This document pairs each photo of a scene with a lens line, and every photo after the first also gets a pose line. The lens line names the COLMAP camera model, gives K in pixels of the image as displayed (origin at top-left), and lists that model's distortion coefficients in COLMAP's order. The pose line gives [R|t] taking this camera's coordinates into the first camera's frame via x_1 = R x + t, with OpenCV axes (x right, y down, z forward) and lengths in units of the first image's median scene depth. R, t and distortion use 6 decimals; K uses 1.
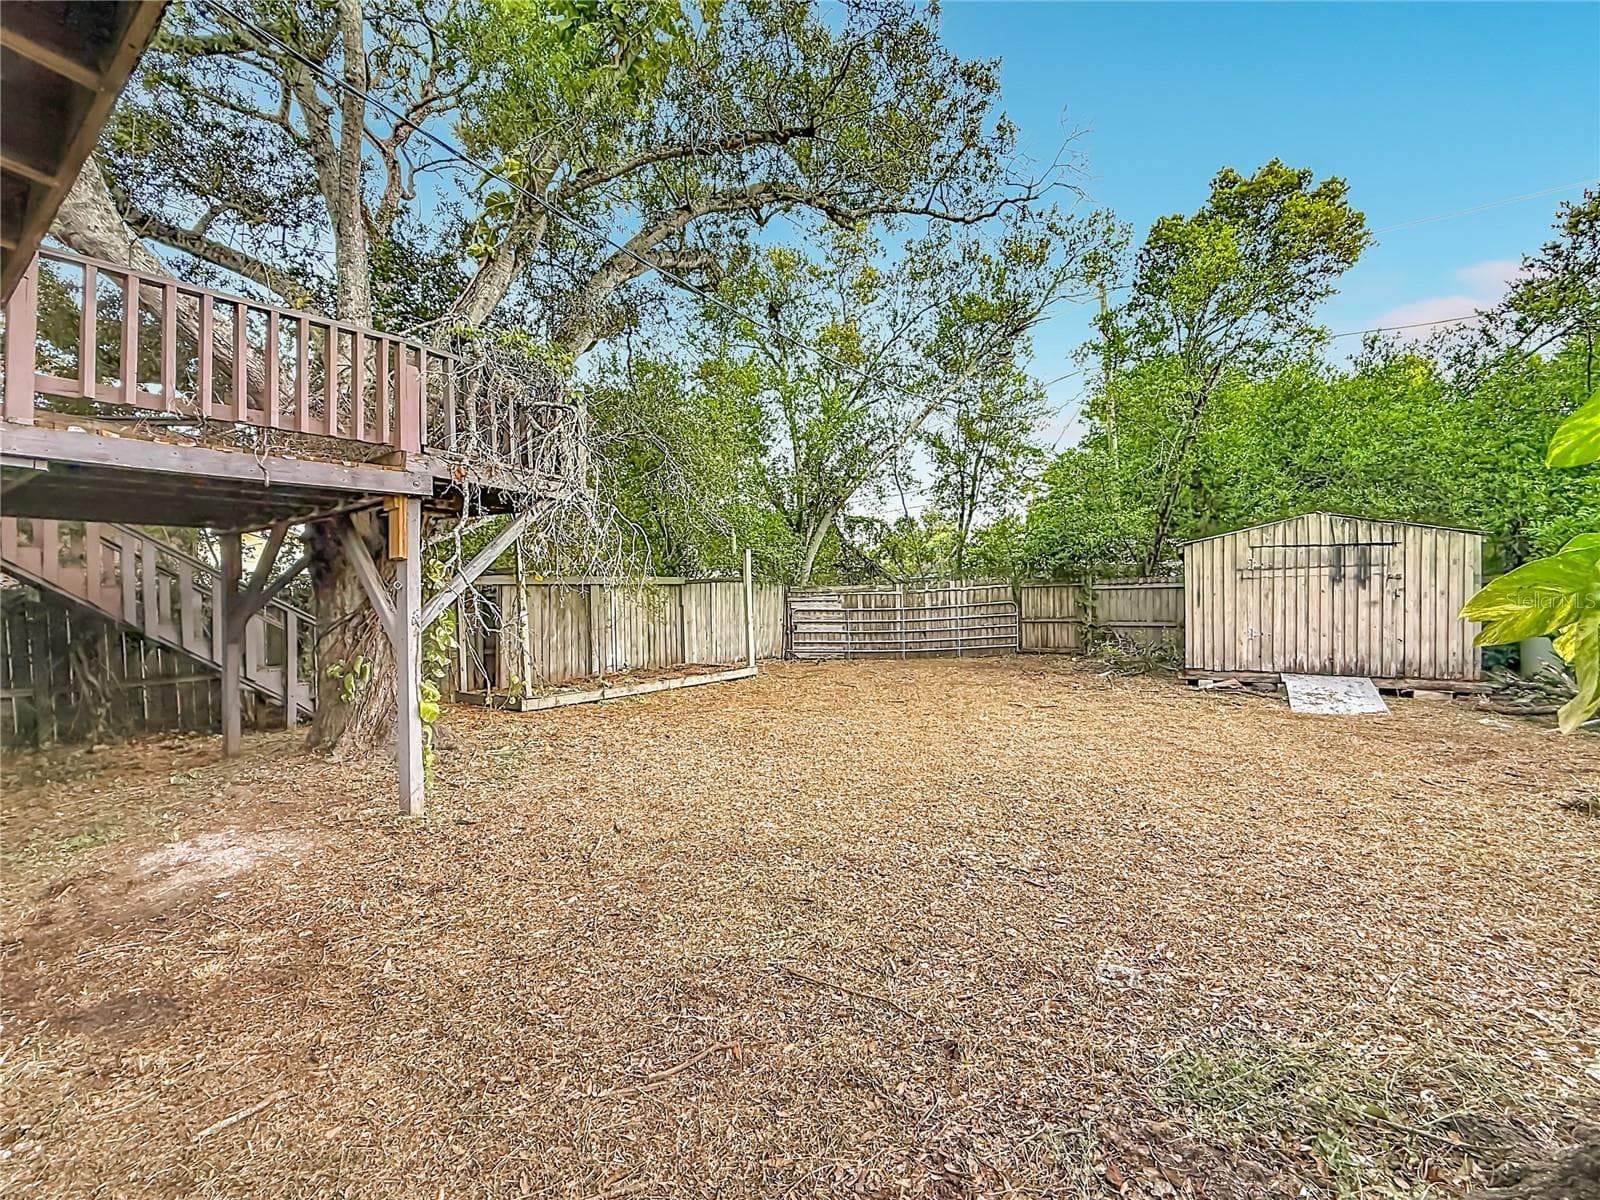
lens RADIAL K [[688.6, 0, 803.8], [0, 688.6, 585.3], [0, 0, 1]] dist [-0.000251, -0.000089]
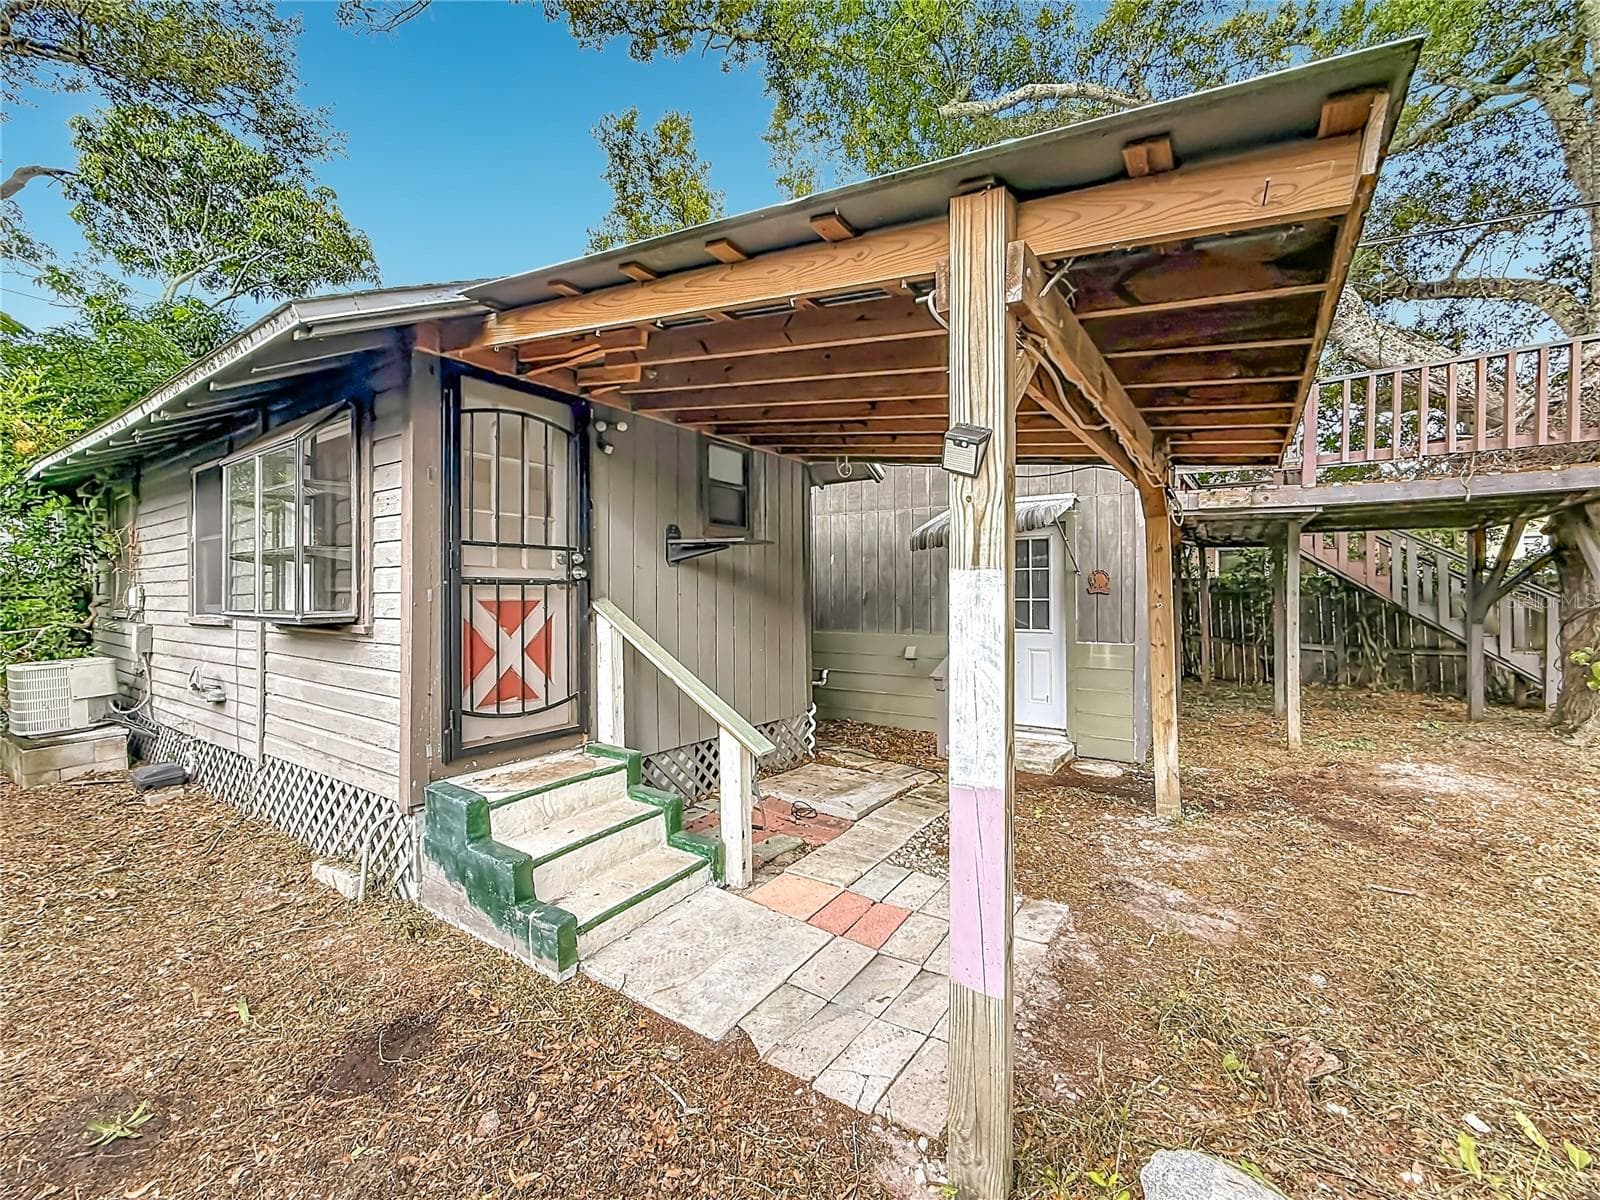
lens RADIAL K [[644.5, 0, 799.5], [0, 644.5, 595.0], [0, 0, 1]] dist [0.000997, -0.000024]
pose [[0.016612, 0.026074, -0.999522, 0.151356], [0.016623, 0.999515, 0.026350, -0.007700], [0.999724, -0.017053, 0.016170, -0.101452]]
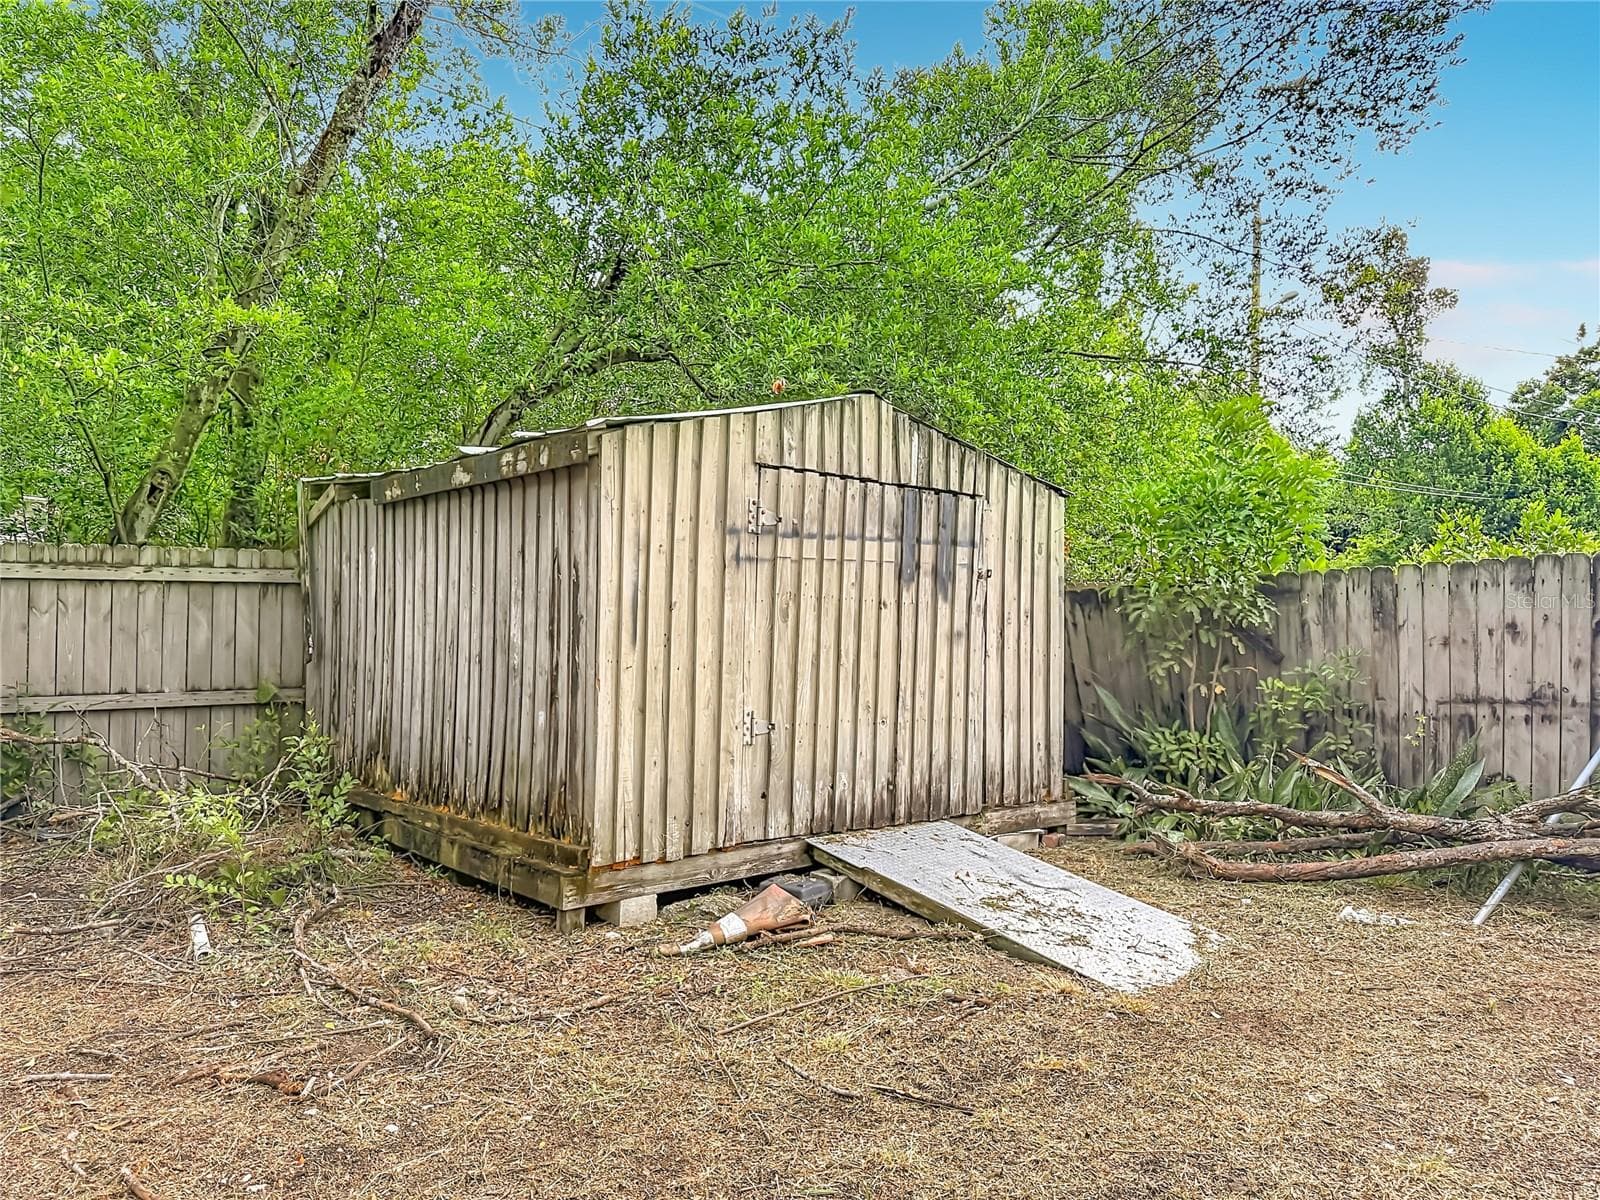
lens RADIAL K [[1137.7, 0, 776.6], [0, 1137.7, 600.8], [0, 0, 1]] dist [0.021506, -0.002146]
pose [[0.305828, 0.031733, 0.951558, 0.142033], [-0.030299, 0.999263, -0.023586, 0.023164], [-0.951605, -0.021618, 0.306564, 0.853366]]
